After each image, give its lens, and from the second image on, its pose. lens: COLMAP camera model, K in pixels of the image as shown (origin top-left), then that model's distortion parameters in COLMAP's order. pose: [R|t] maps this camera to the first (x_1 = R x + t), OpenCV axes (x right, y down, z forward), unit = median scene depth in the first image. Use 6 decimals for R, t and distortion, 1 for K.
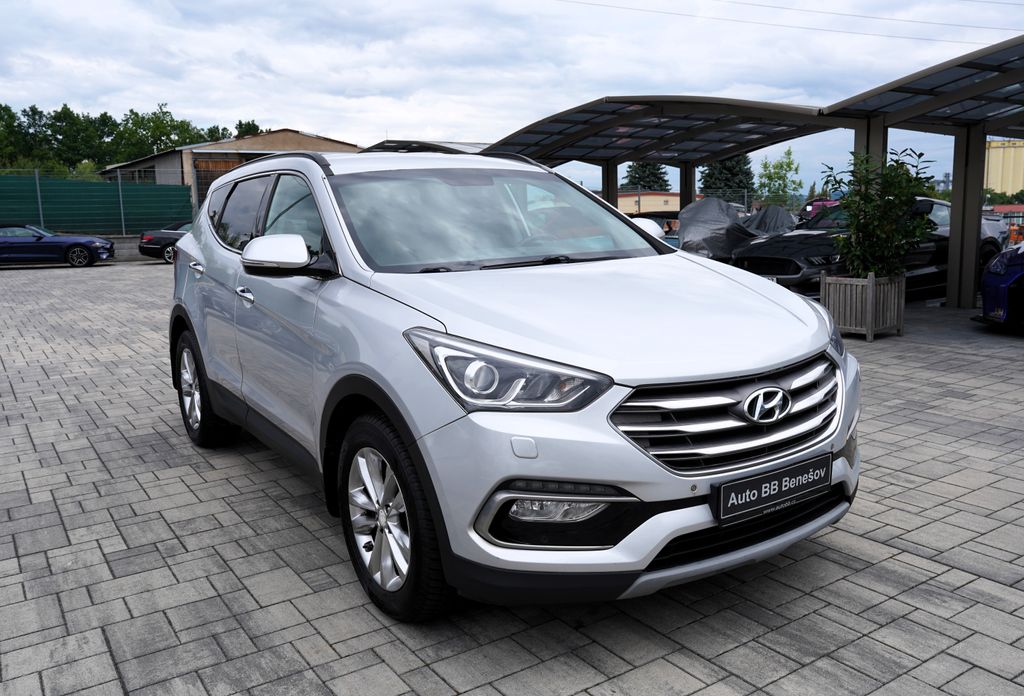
lens RADIAL K [[847.4, 0, 512.0], [0, 847.4, 348.0], [0, 0, 1]] dist [-0.096994, 0.169018]
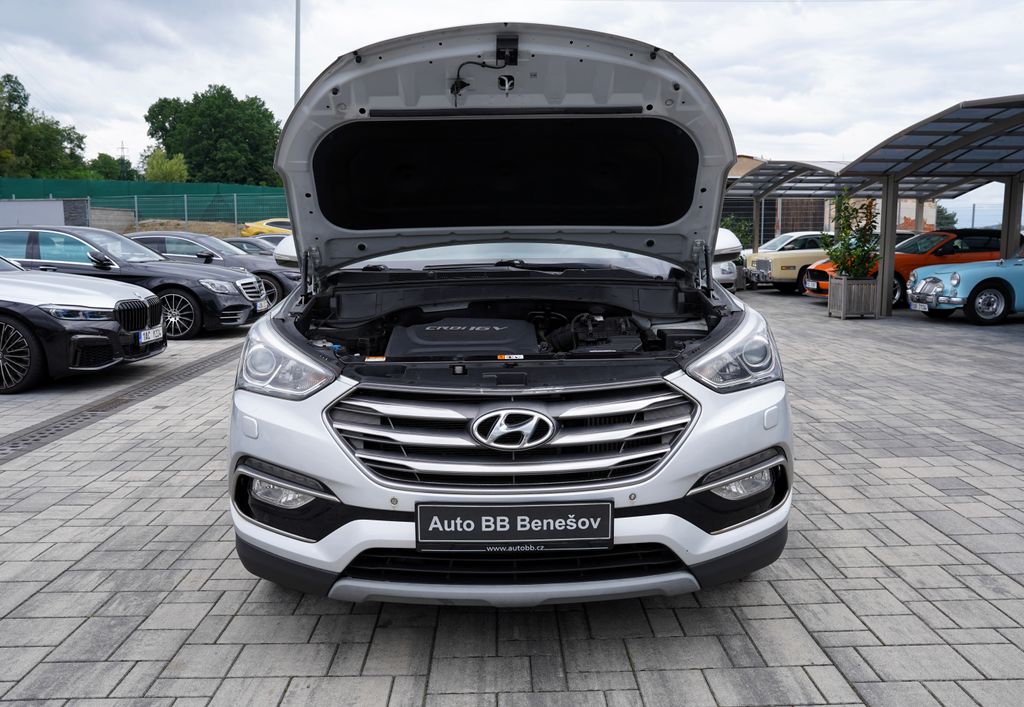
lens RADIAL K [[802.4, 0, 512.0], [0, 802.4, 353.5], [0, 0, 1]] dist [-0.103618, 0.130143]
pose [[0.841300, 0.096676, -0.531854, 0.620446], [-0.102947, 0.994525, 0.017932, -0.020286], [0.530675, 0.039666, 0.846646, 0.251305]]
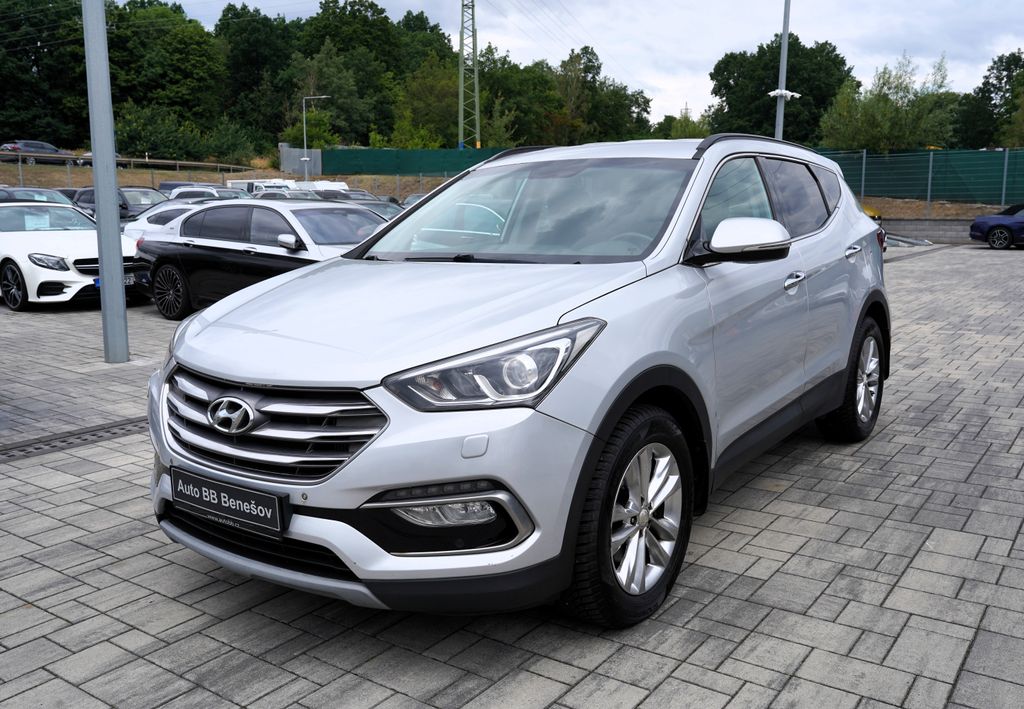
lens RADIAL K [[875.6, 0, 539.3], [0, 875.6, 366.9], [0, 0, 1]] dist [-0.052827, 0.127254]
pose [[0.367713, 0.188345, -0.910667, 1.128889], [-0.150052, 0.978460, 0.141777, -0.153369], [0.917754, 0.084514, 0.388054, 0.787333]]
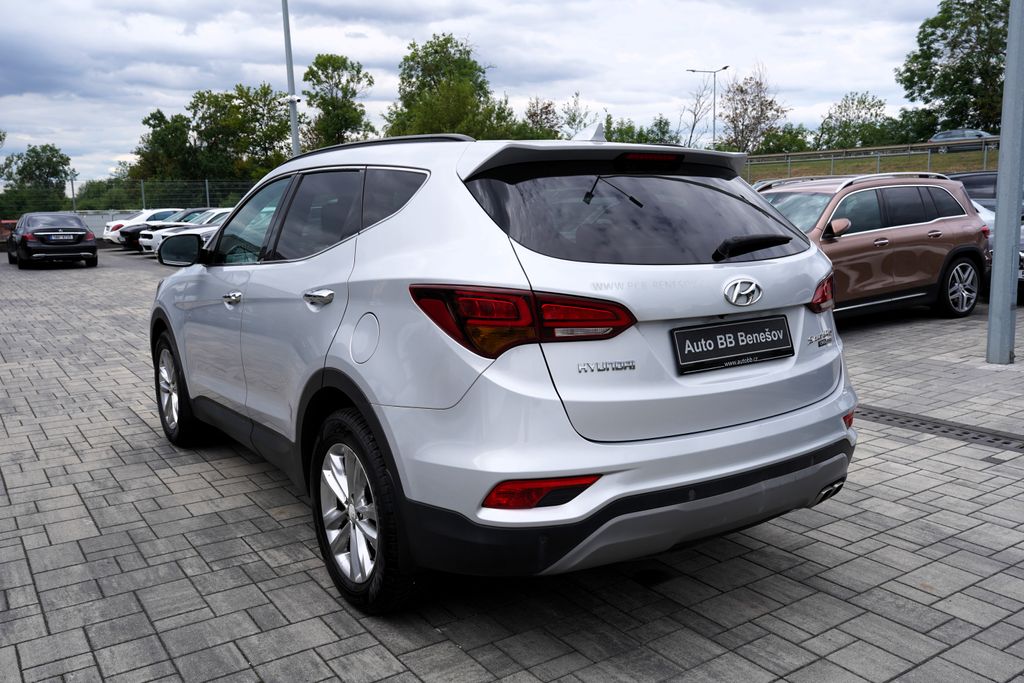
lens RADIAL K [[861.4, 0, 511.3], [0, 861.4, 356.5], [0, 0, 1]] dist [-0.065914, 0.138493]
pose [[-0.999000, 0.044638, -0.002357, -0.333834], [0.041324, 0.942375, 0.331996, -0.483050], [0.017041, 0.331567, -0.943278, 2.879655]]
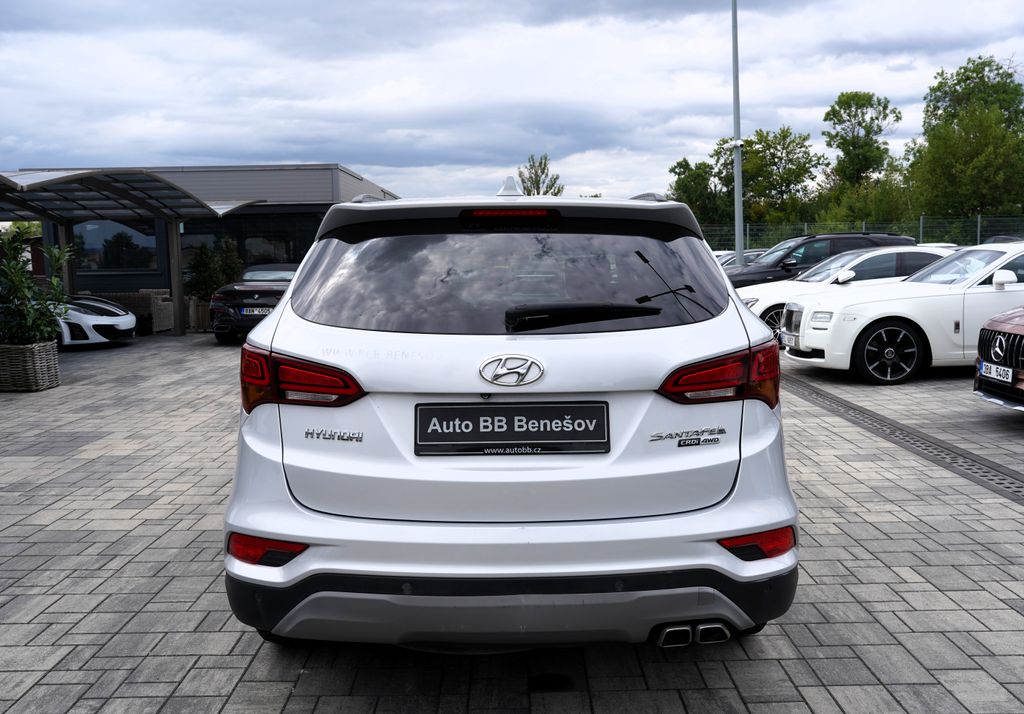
lens RADIAL K [[866.4, 0, 523.4], [0, 866.4, 379.9], [0, 0, 1]] dist [-0.021527, 0.019350]
pose [[-0.841821, -0.039366, 0.538319, -0.985047], [0.122122, 0.957583, 0.261000, -0.435112], [-0.525760, 0.285456, -0.801306, 2.648762]]
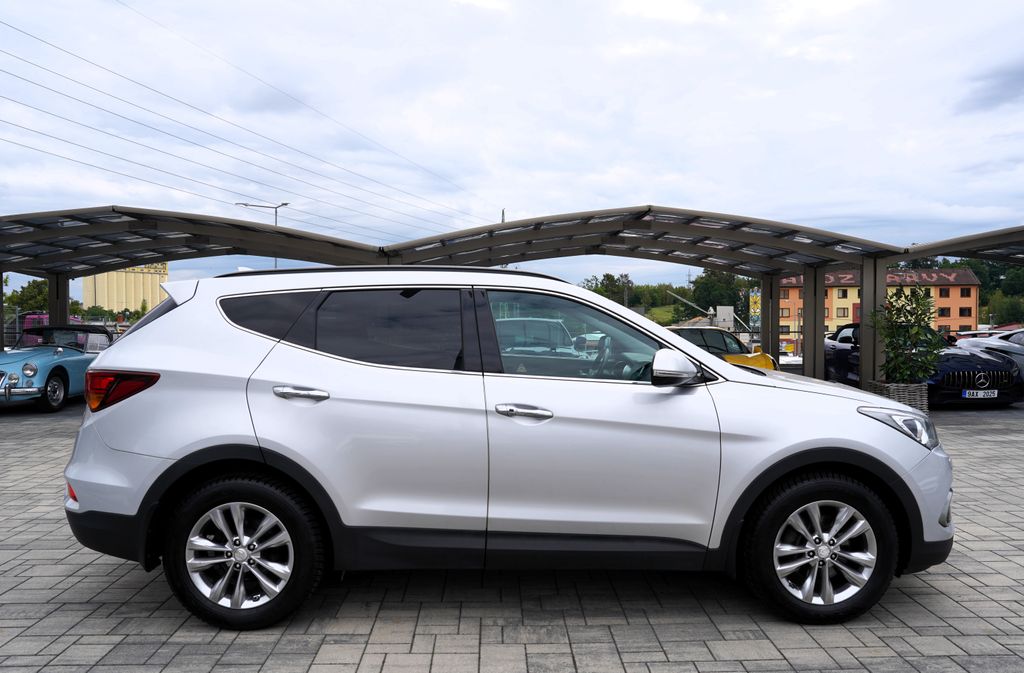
lens RADIAL K [[789.7, 0, 512.0], [0, 789.7, 336.5], [0, 0, 1]] dist [-0.112816, 0.129823]
pose [[0.533462, 0.001150, 0.845823, -1.403470], [0.124652, 0.988973, -0.079963, -0.099134], [-0.836588, 0.148090, 0.527437, 0.670358]]
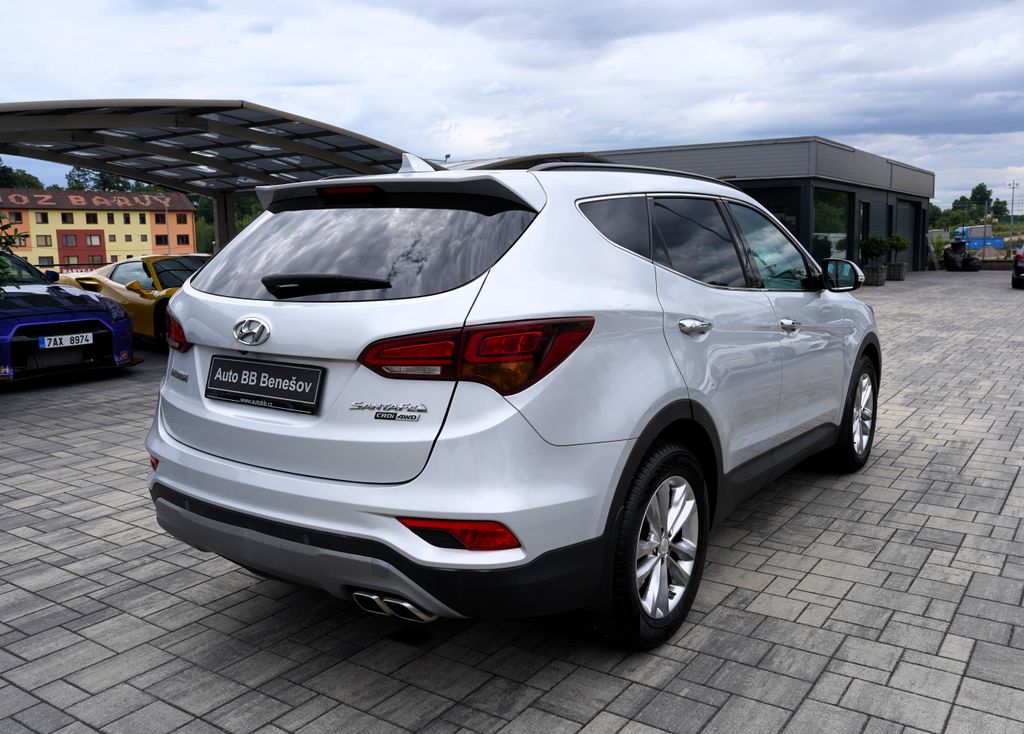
lens RADIAL K [[872.3, 0, 560.0], [0, 872.3, 369.7], [0, 0, 1]] dist [-0.129029, 0.221558]
pose [[-0.395918, -0.109848, 0.911692, -1.465971], [0.168310, 0.967320, 0.189642, -0.321187], [-0.902729, 0.228530, -0.364491, 2.093099]]
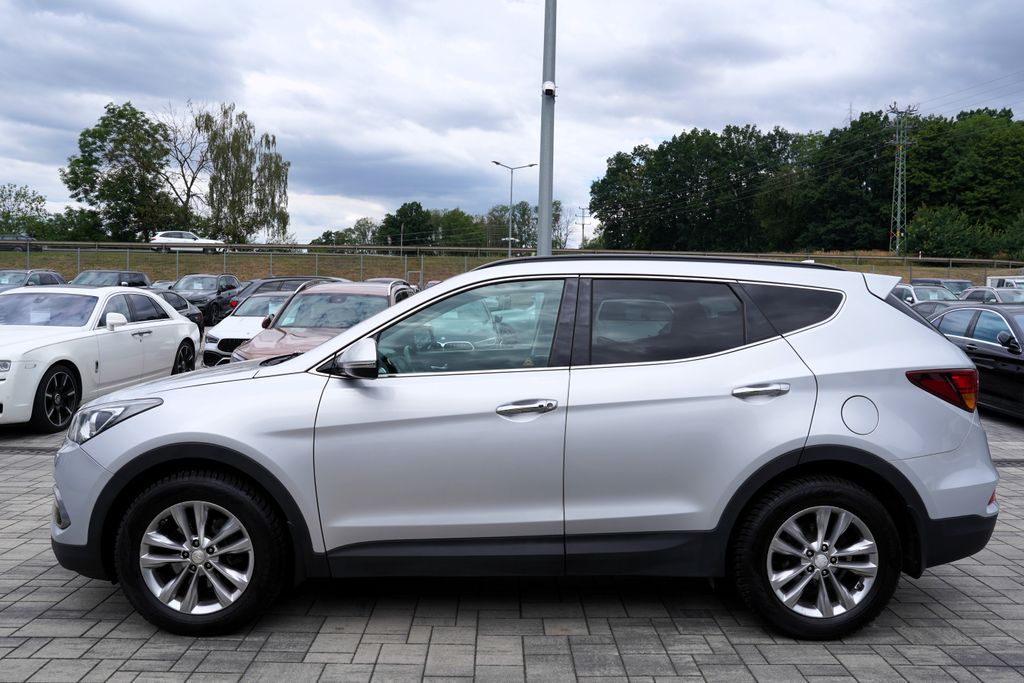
lens RADIAL K [[821.5, 0, 512.0], [0, 821.5, 341.5], [0, 0, 1]] dist [-0.097585, 0.114907]
pose [[-0.538303, 0.063203, -0.840378, 1.047417], [-0.138714, 0.976938, 0.162326, -0.422016], [0.831257, 0.203953, -0.517121, 2.161765]]
